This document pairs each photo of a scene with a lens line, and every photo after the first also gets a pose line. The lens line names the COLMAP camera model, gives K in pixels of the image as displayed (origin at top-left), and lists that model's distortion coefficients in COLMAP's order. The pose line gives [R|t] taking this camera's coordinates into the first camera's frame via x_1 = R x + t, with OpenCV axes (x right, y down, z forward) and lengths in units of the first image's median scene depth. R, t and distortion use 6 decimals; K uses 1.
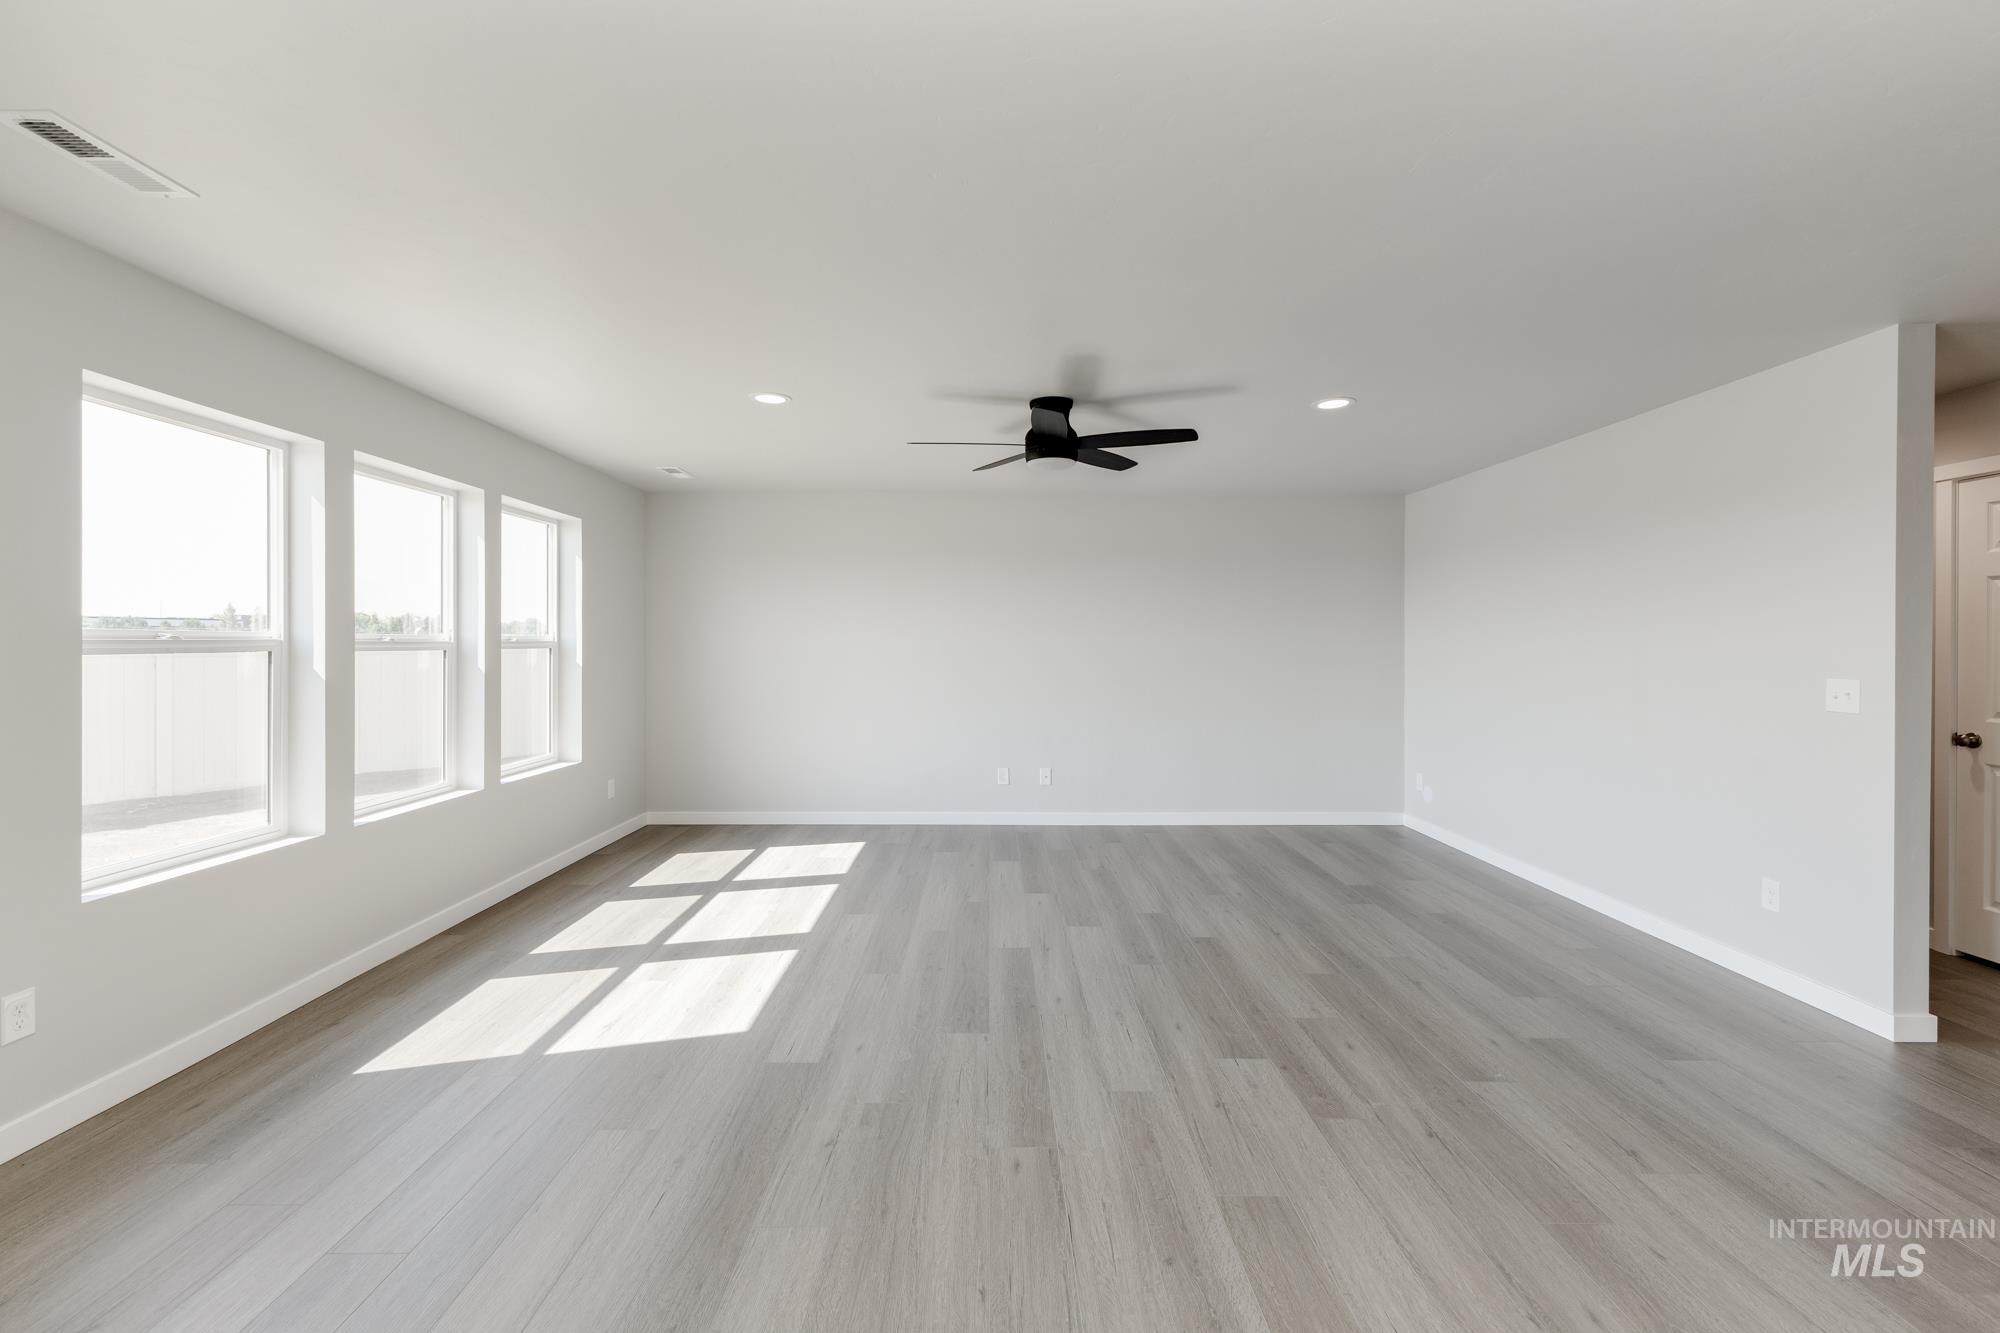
lens RADIAL K [[874.2, 0, 988.5], [0, 874.2, 651.8], [0, 0, 1]] dist [0.006686, -0.000582]
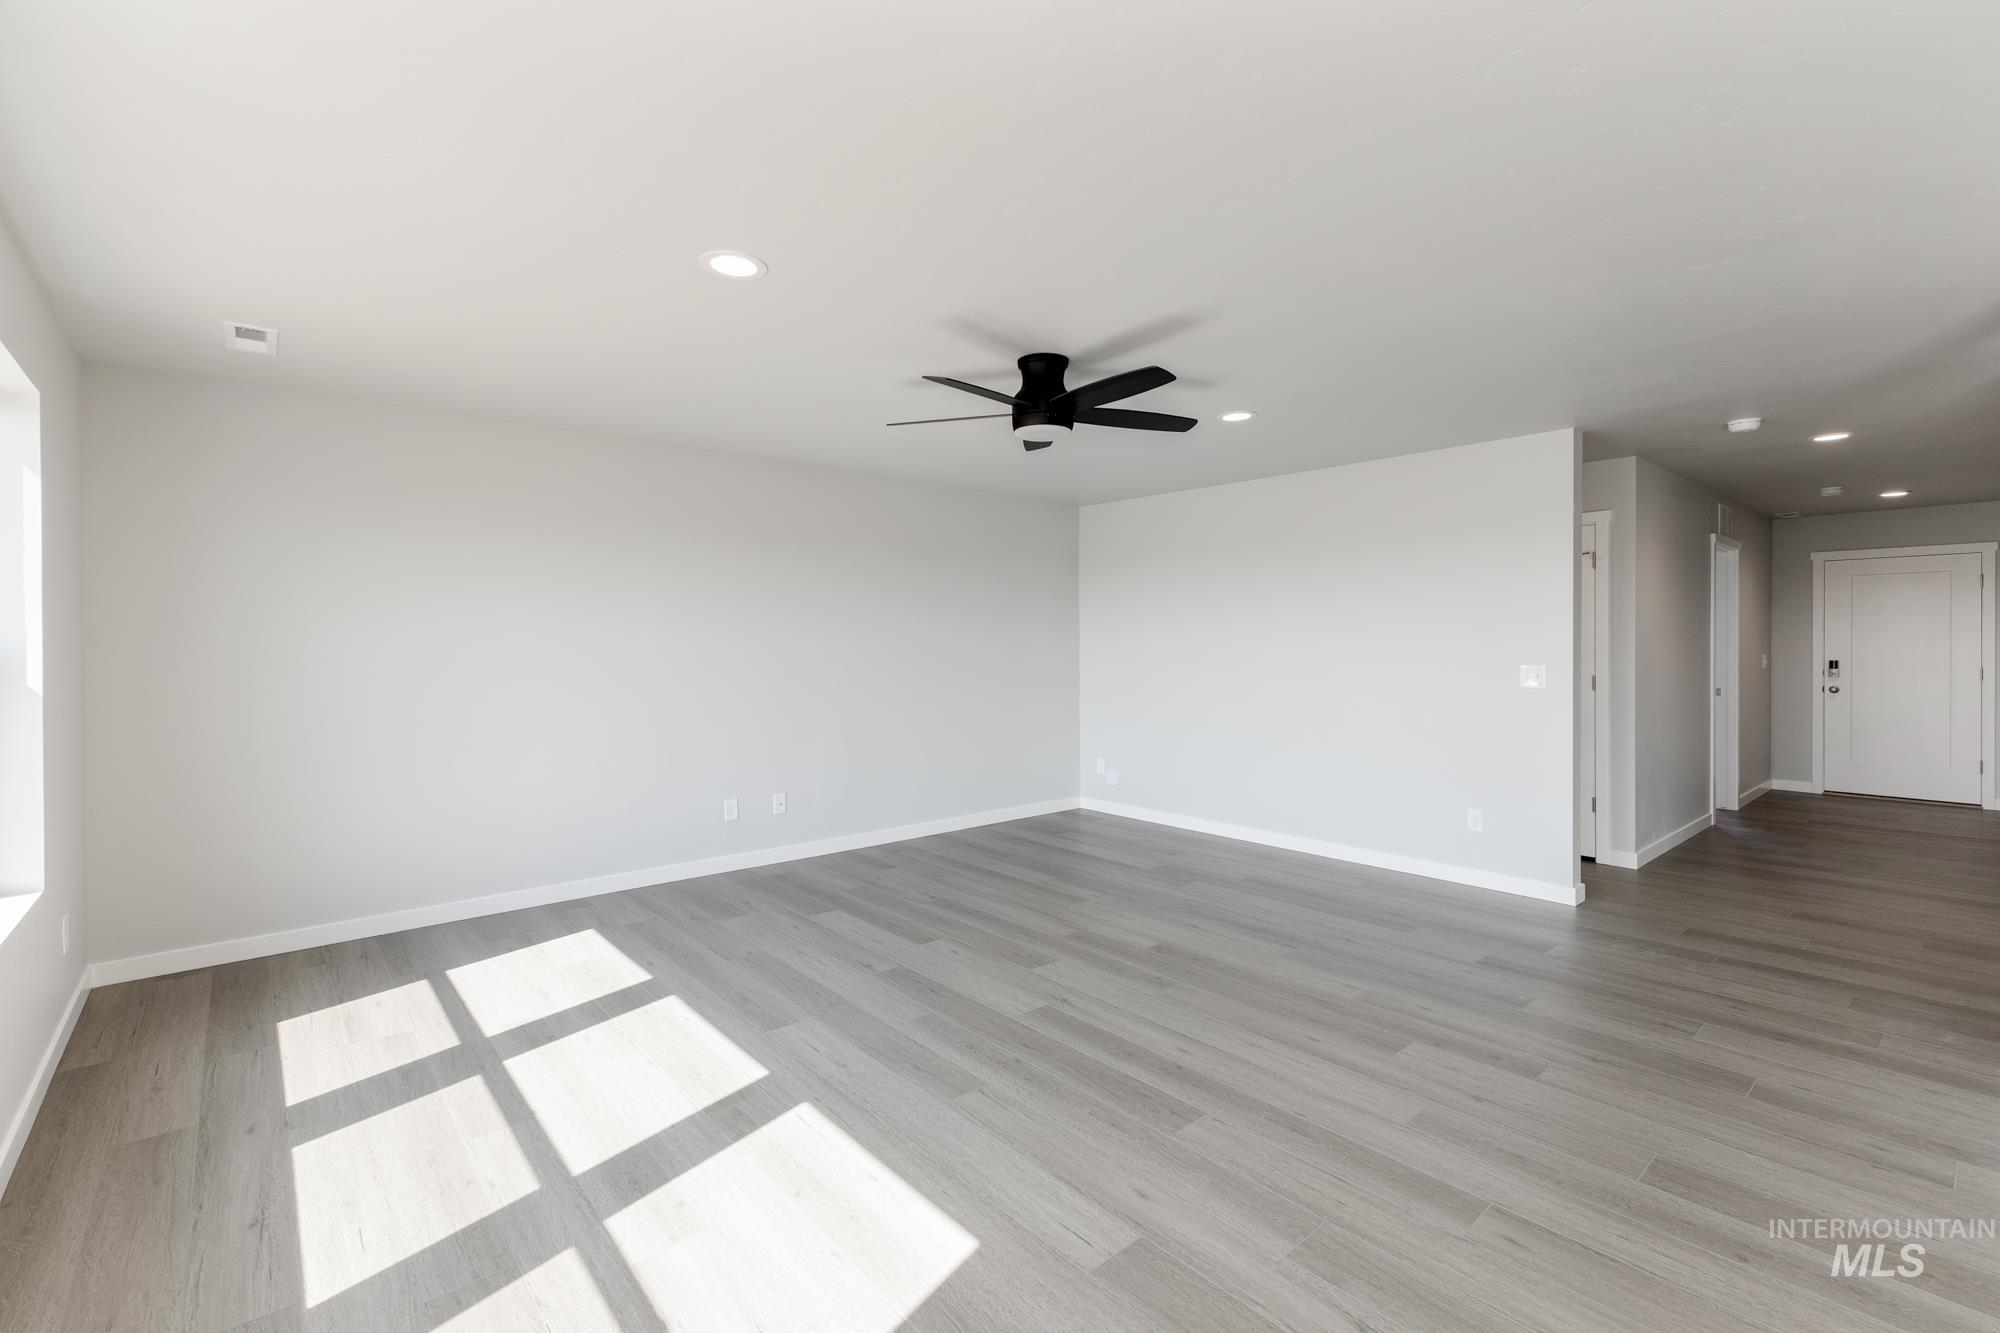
lens RADIAL K [[874.2, 0, 999.1], [0, 874.2, 665.7], [0, 0, 1]] dist [0.006686, -0.000582]
pose [[0.755219, -0.020280, 0.655158, -0.548475], [0.008958, 0.999747, 0.020620, -0.006826], [-0.655411, -0.009704, 0.755210, 0.404482]]
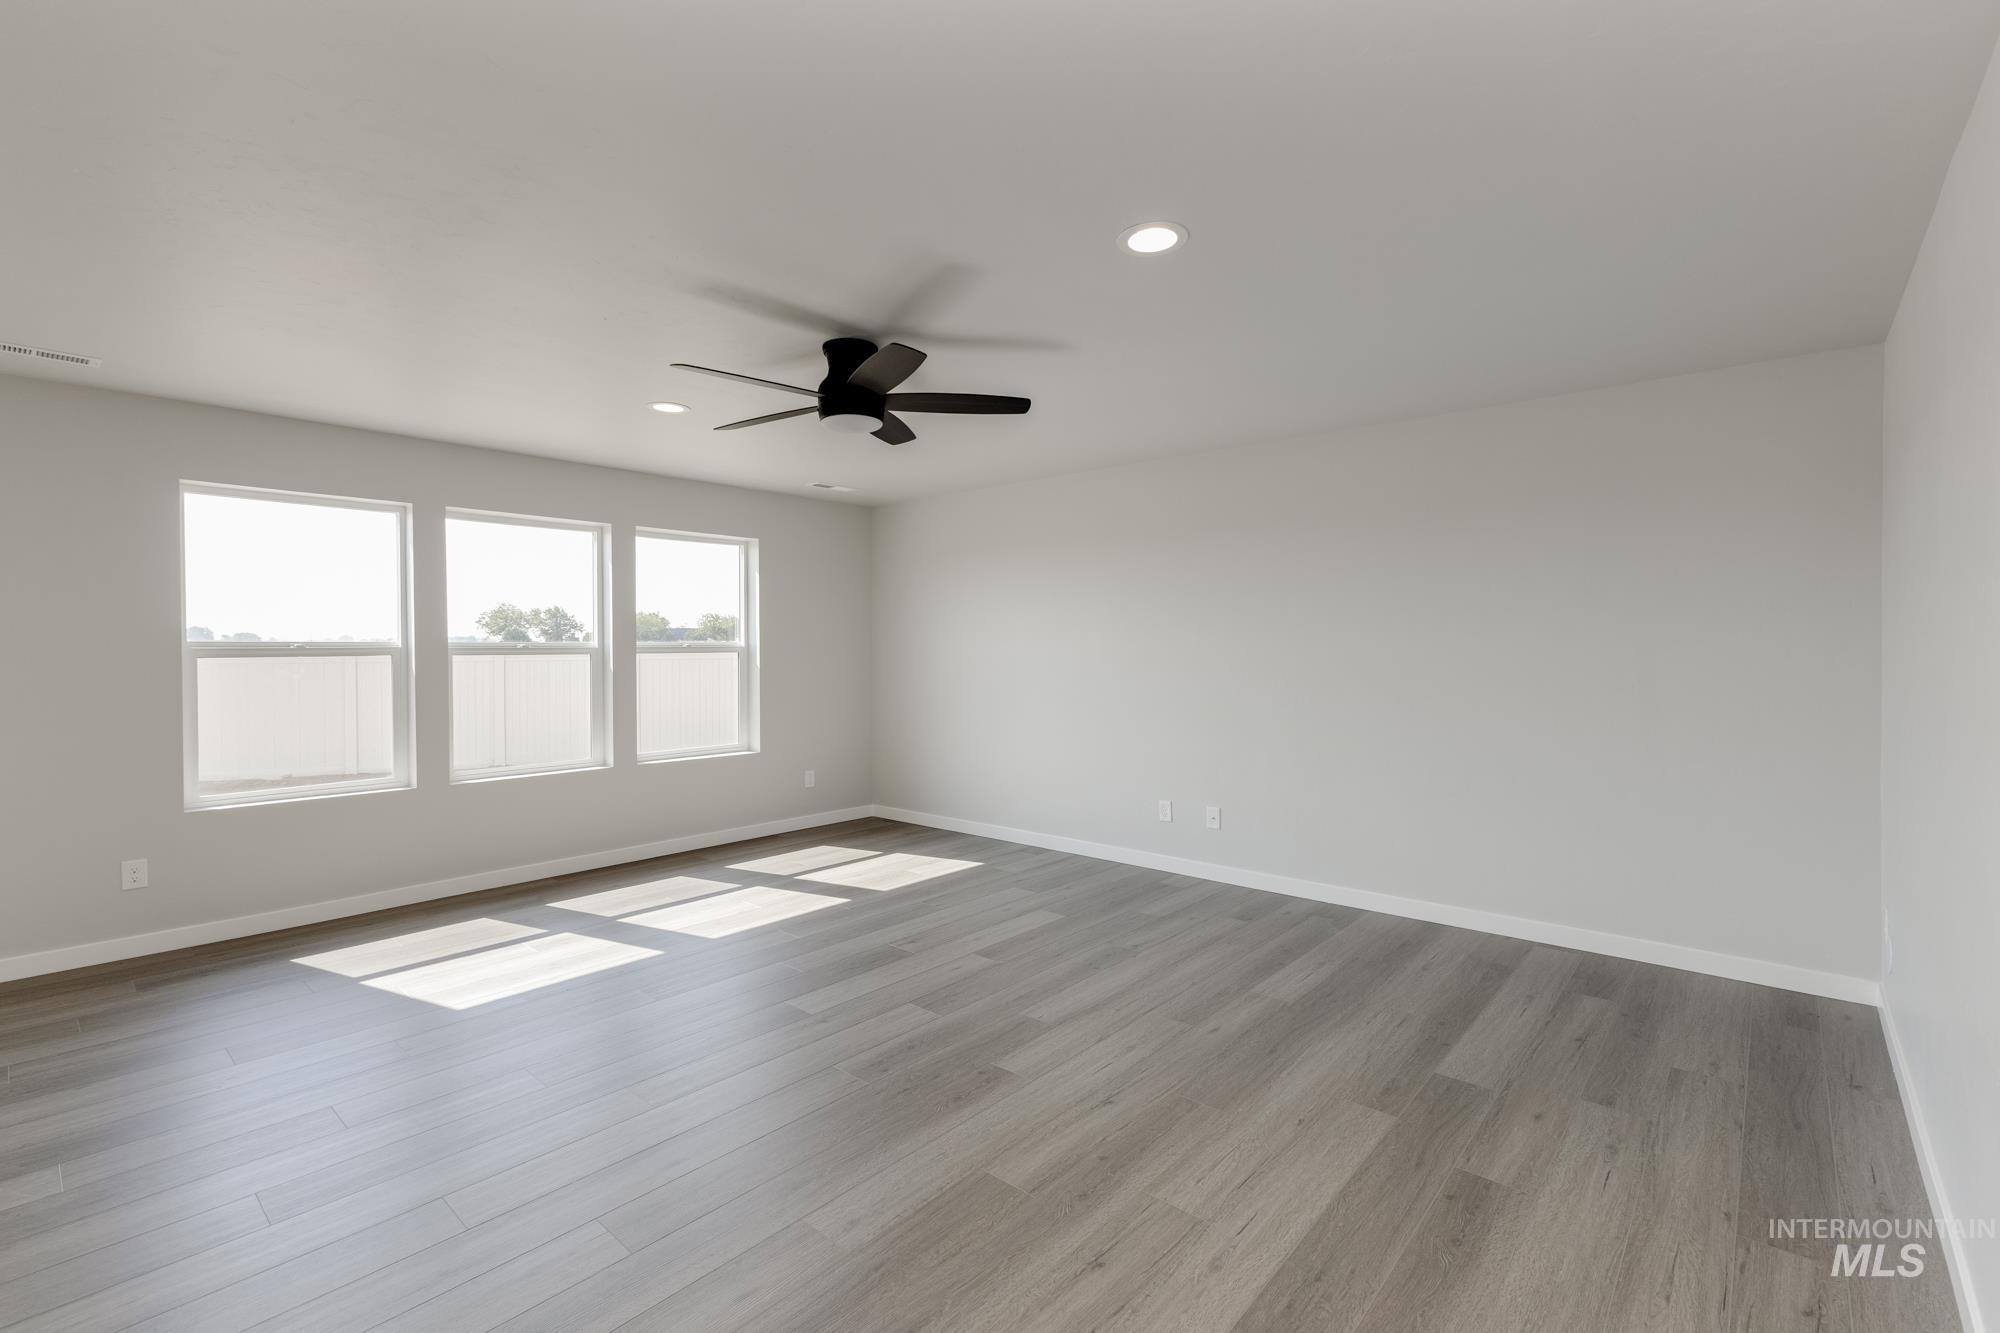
lens RADIAL K [[874.2, 0, 1000.3], [0, 874.2, 655.5], [0, 0, 1]] dist [0.006686, -0.000582]
pose [[0.751883, 0.001888, -0.659293, 0.743283], [0.000746, 0.999993, 0.003714, -0.006600], [0.659296, -0.003285, 0.751877, 0.504418]]
